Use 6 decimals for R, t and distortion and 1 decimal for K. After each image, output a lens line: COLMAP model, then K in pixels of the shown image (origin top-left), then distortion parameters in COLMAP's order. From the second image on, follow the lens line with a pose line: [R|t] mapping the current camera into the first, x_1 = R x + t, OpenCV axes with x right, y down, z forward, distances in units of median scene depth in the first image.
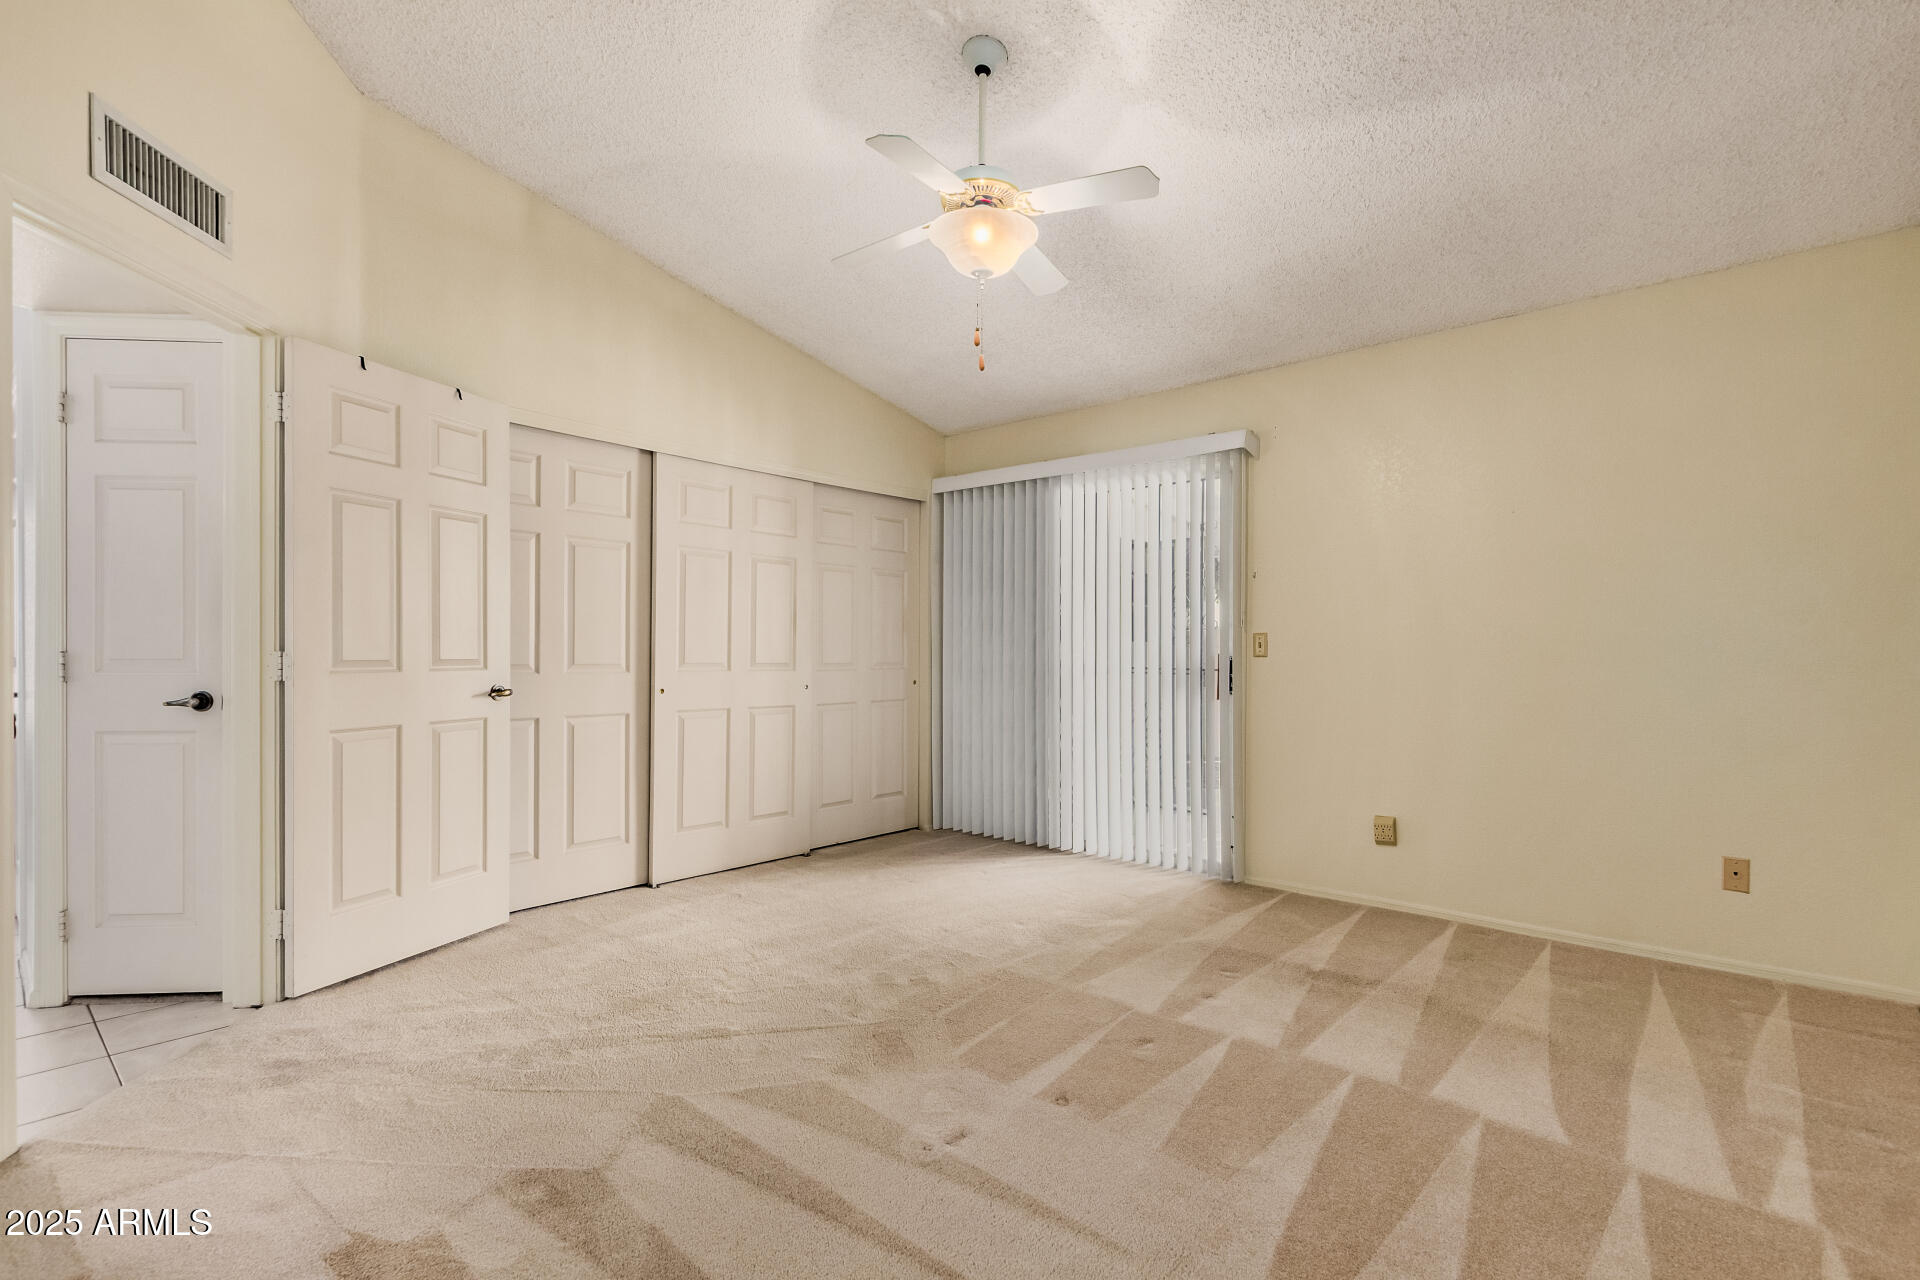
lens RADIAL K [[917.3, 0, 951.4], [0, 917.3, 646.3], [0, 0, 1]] dist [0.003636, -0.000026]
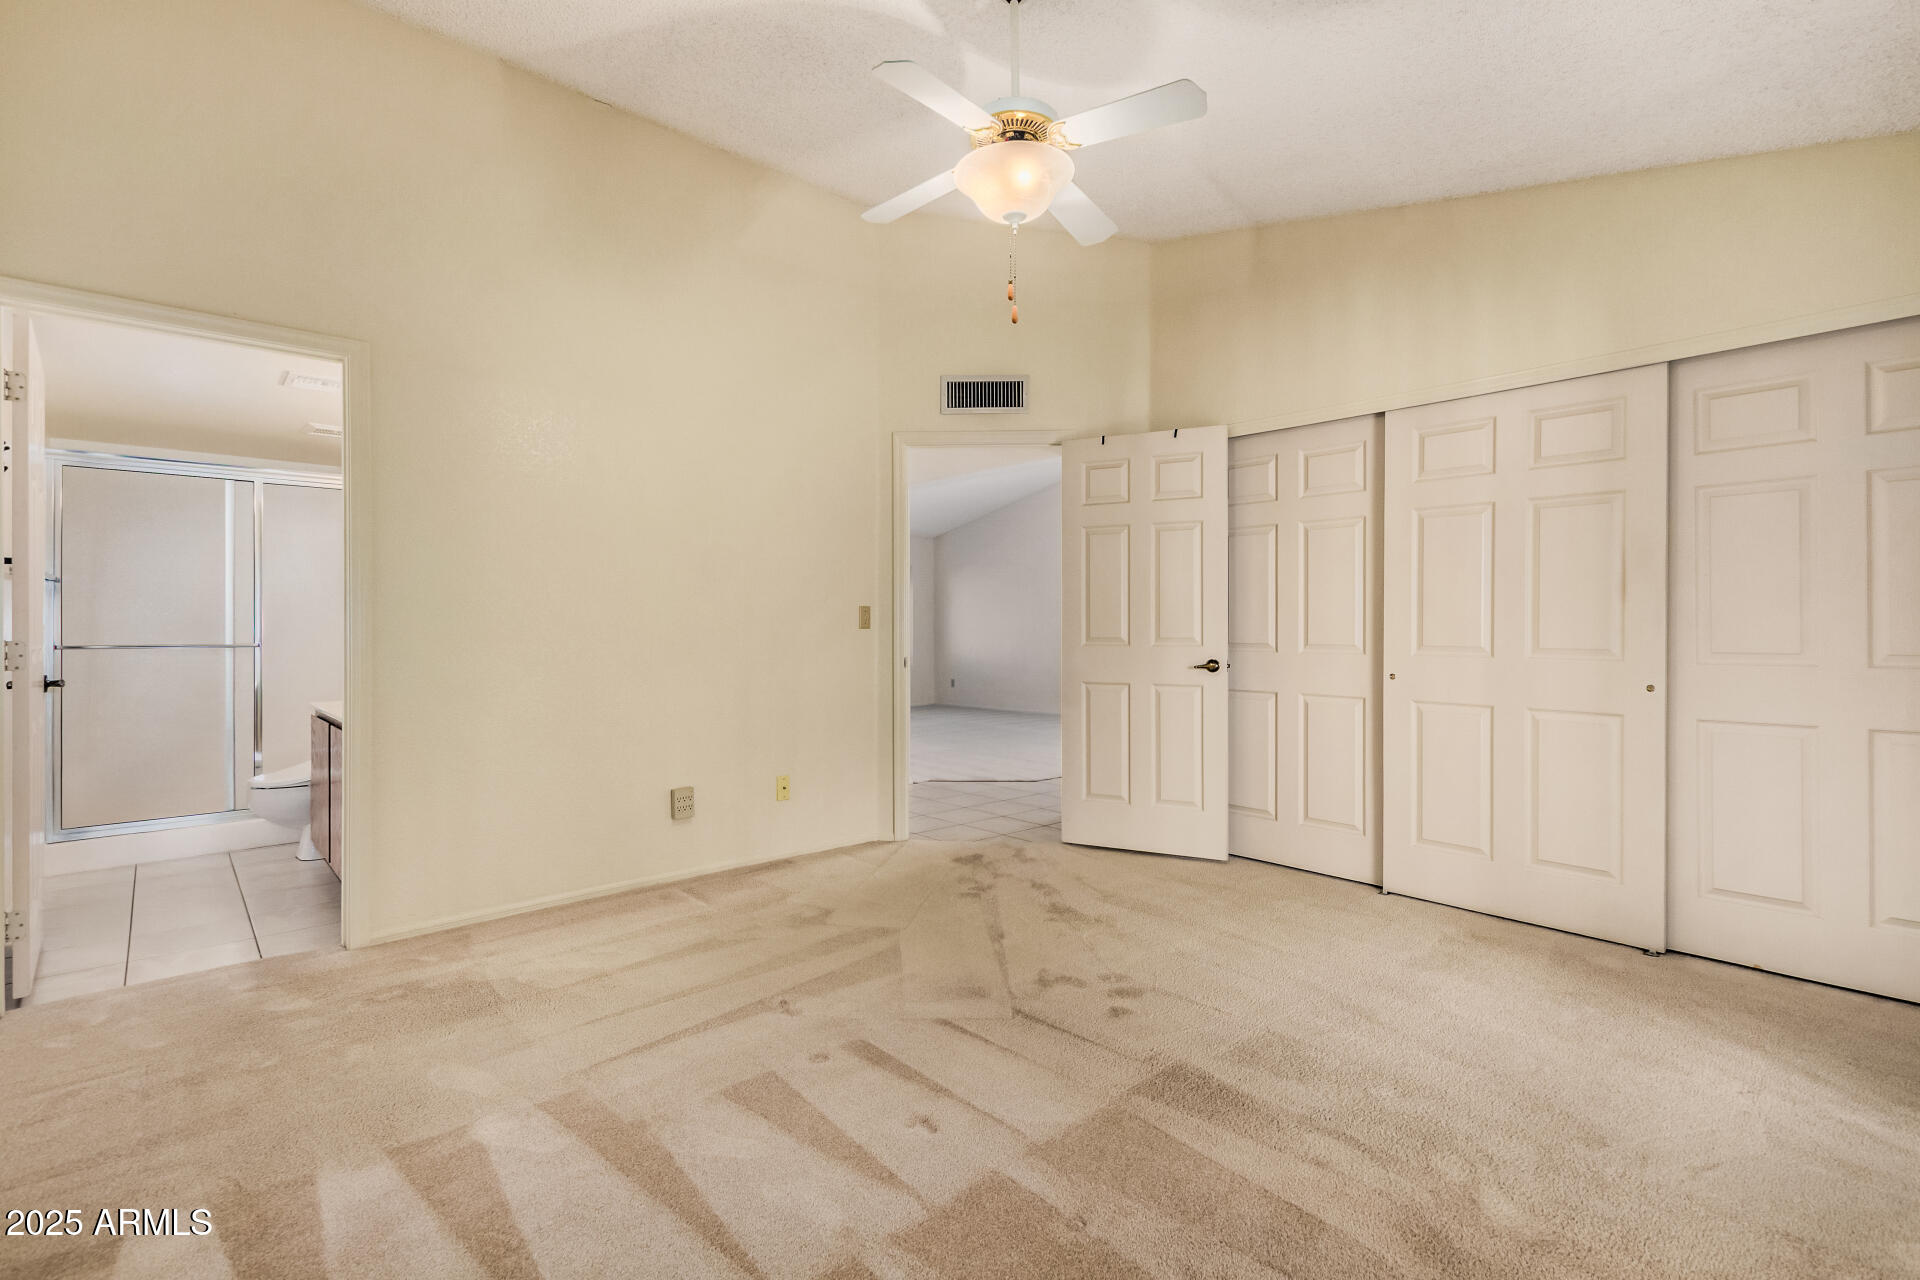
lens RADIAL K [[917.3, 0, 951.4], [0, 917.3, 646.3], [0, 0, 1]] dist [0.003636, -0.000026]
pose [[-0.167533, 0.012214, -0.985791, 0.690251], [0.002877, 0.999925, 0.011900, 0.007832], [0.985862, -0.000843, -0.167556, 0.790883]]
